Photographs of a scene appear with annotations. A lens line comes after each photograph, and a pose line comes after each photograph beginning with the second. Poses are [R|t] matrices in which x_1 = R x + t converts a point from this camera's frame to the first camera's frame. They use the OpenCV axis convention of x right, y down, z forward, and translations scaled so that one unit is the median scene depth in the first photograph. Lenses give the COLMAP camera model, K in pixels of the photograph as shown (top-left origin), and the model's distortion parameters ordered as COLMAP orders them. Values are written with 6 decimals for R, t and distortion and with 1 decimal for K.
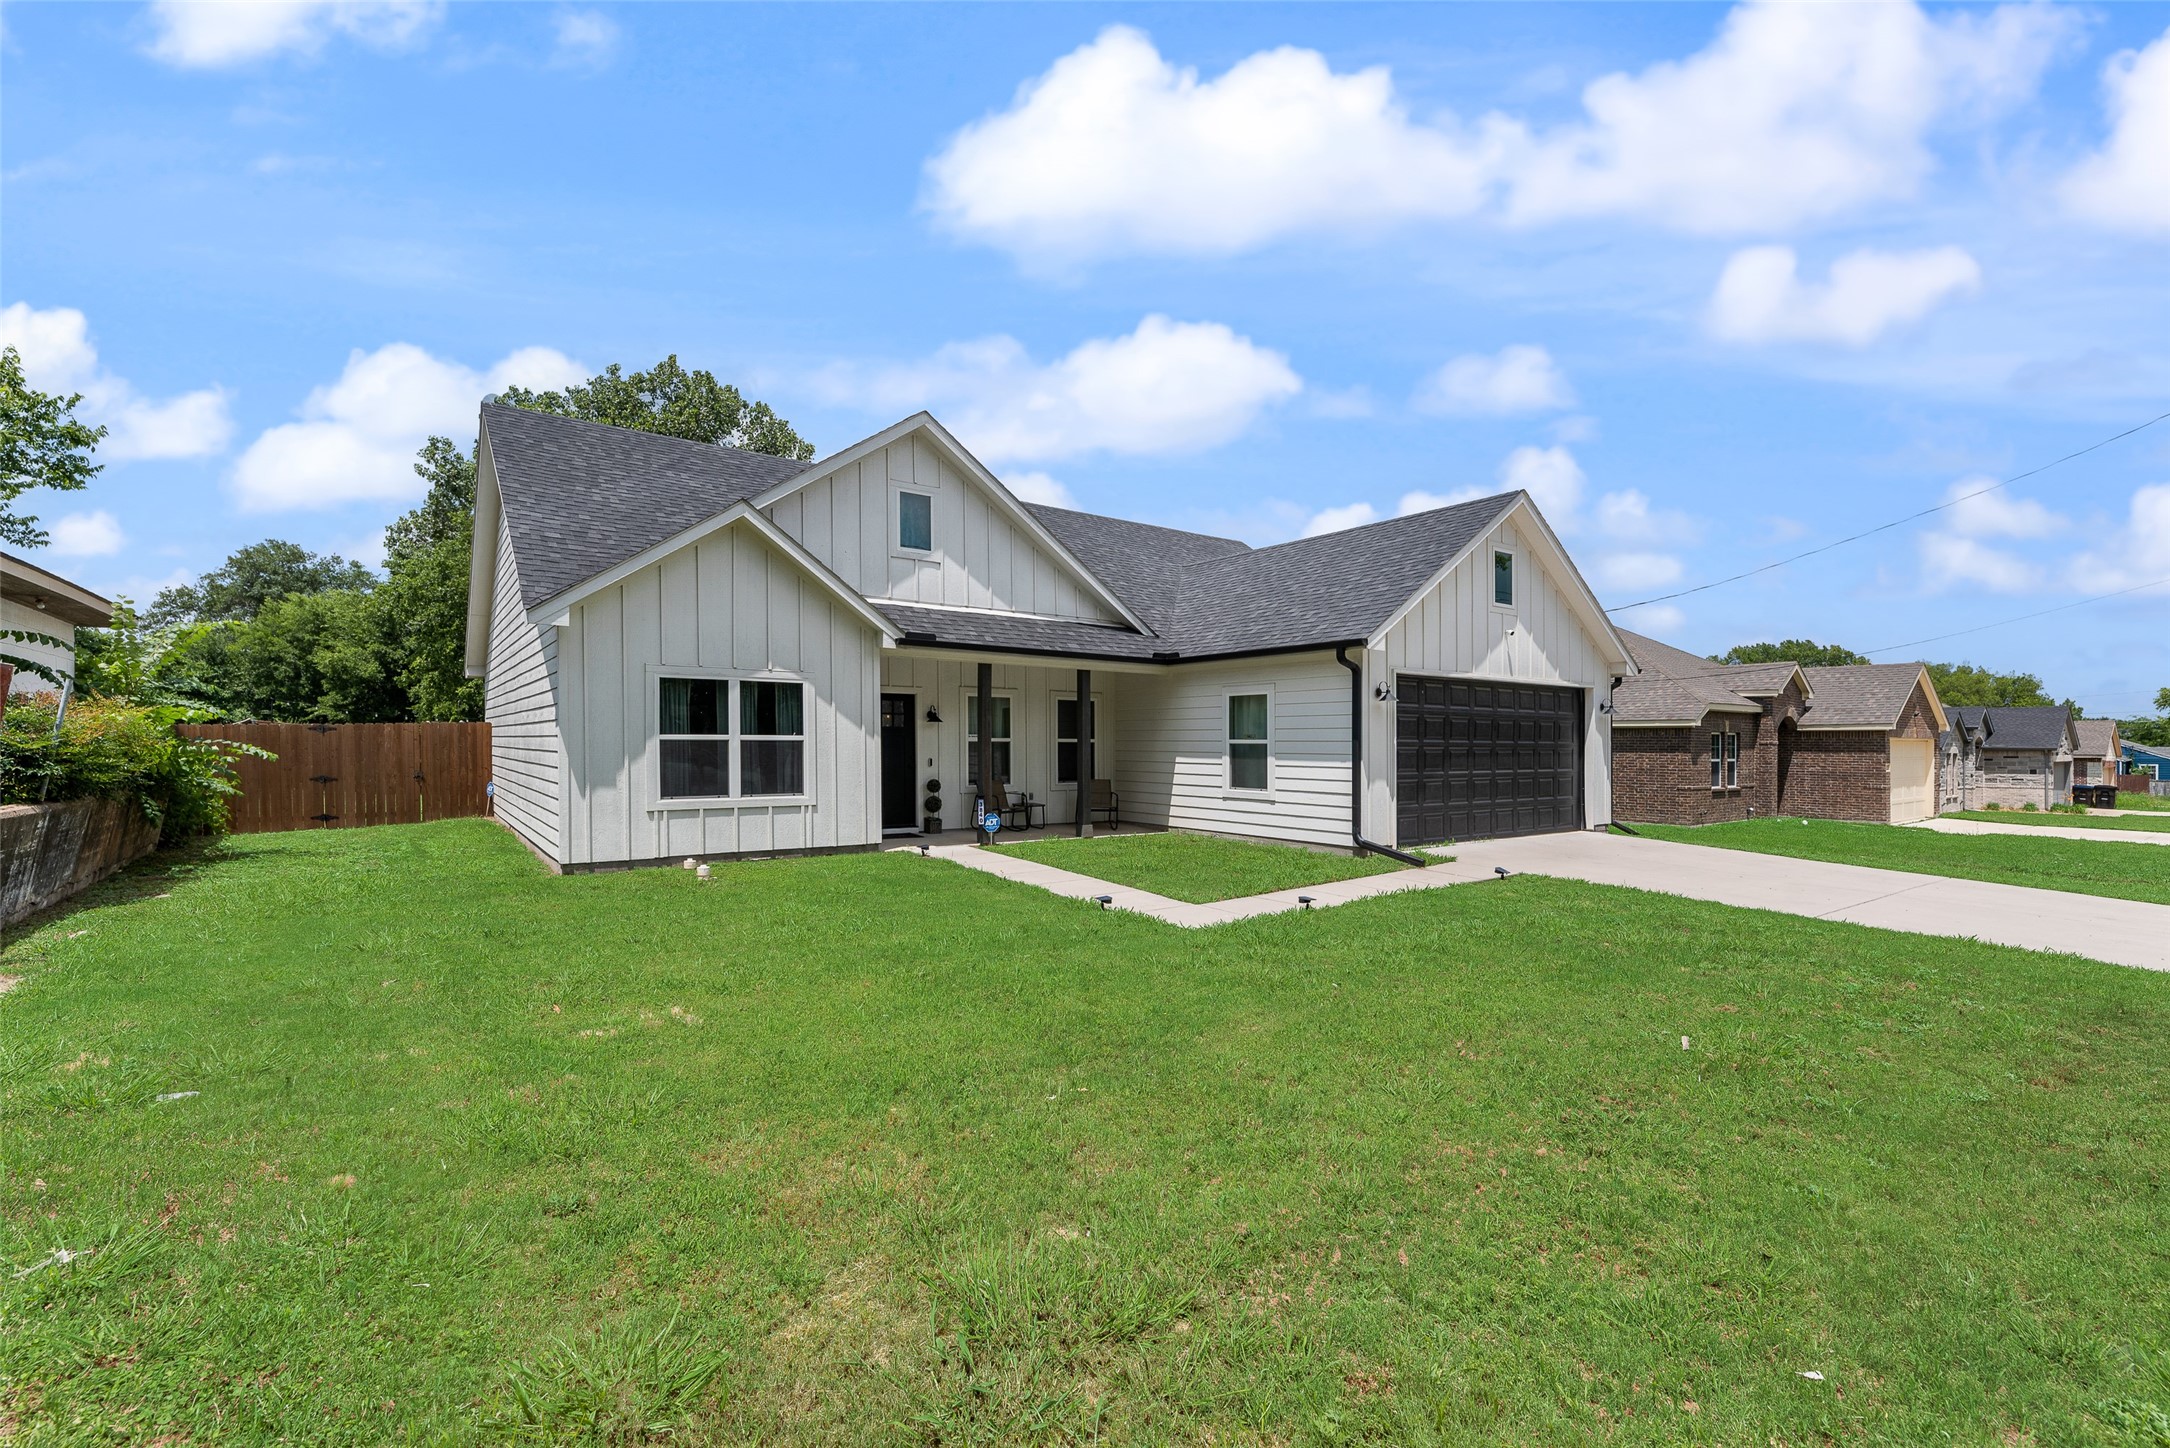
lens RADIAL K [[883.3, 0, 1085.0], [0, 883.3, 724.0], [0, 0, 1]] dist [-0.001494, 0.000014]
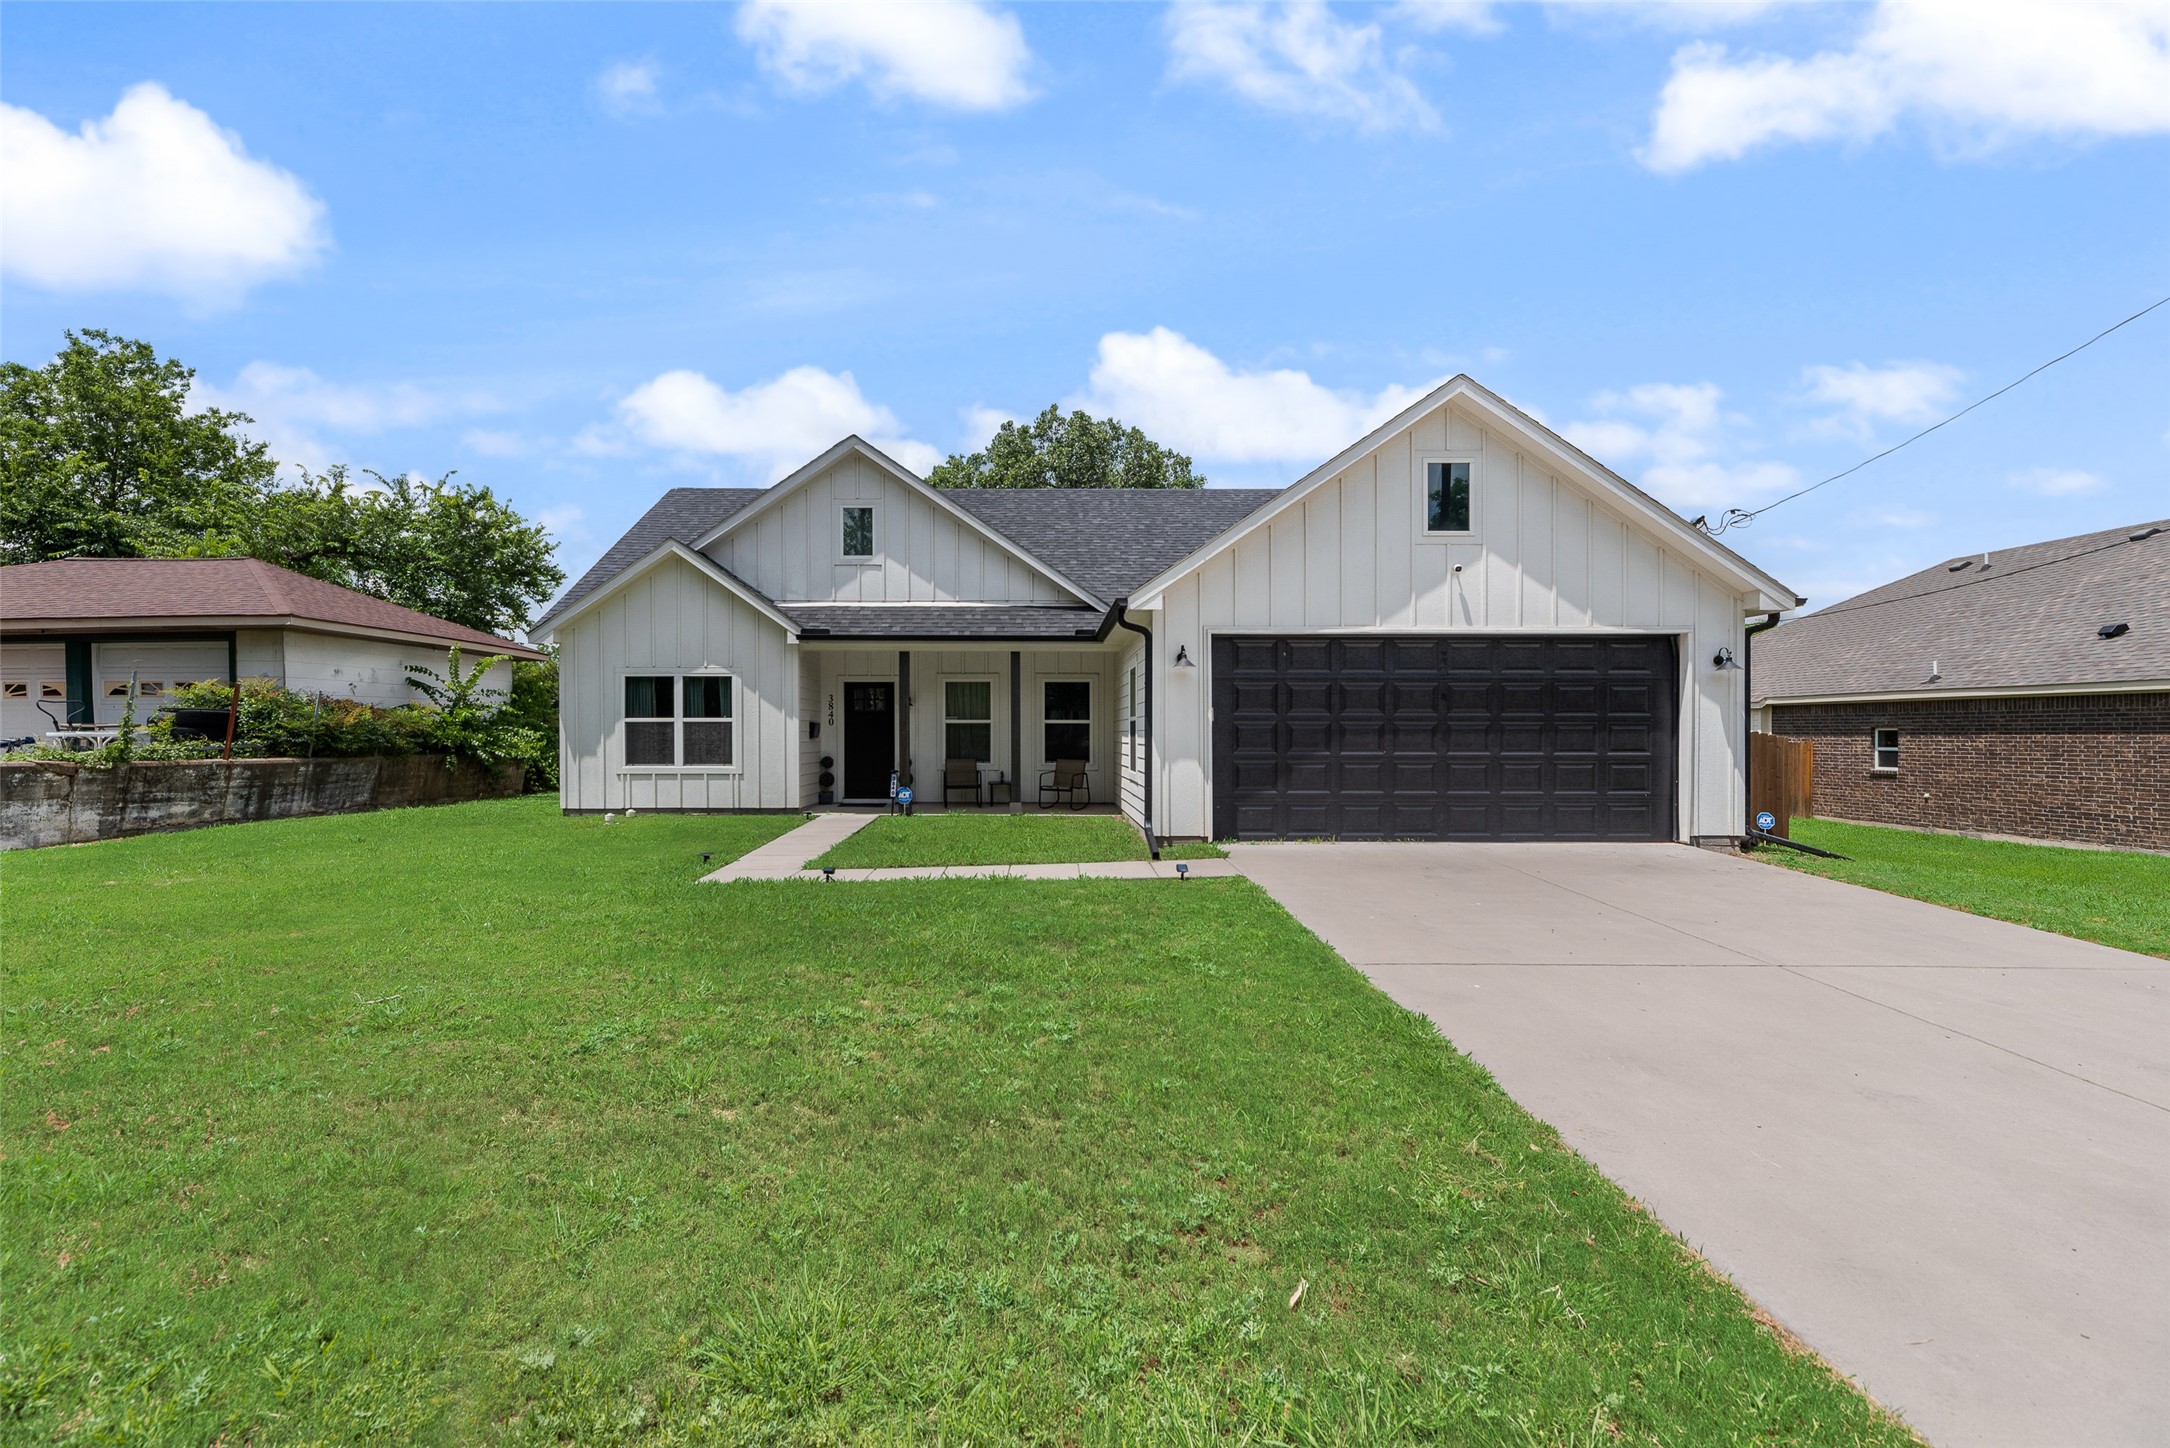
lens RADIAL K [[883.3, 0, 1085.0], [0, 883.3, 724.0], [0, 0, 1]] dist [-0.001494, 0.000014]
pose [[0.821938, -0.014975, -0.569380, 0.714121], [0.015232, 0.999875, -0.004309, 0.030652], [0.569373, -0.005131, 0.822063, 0.227002]]
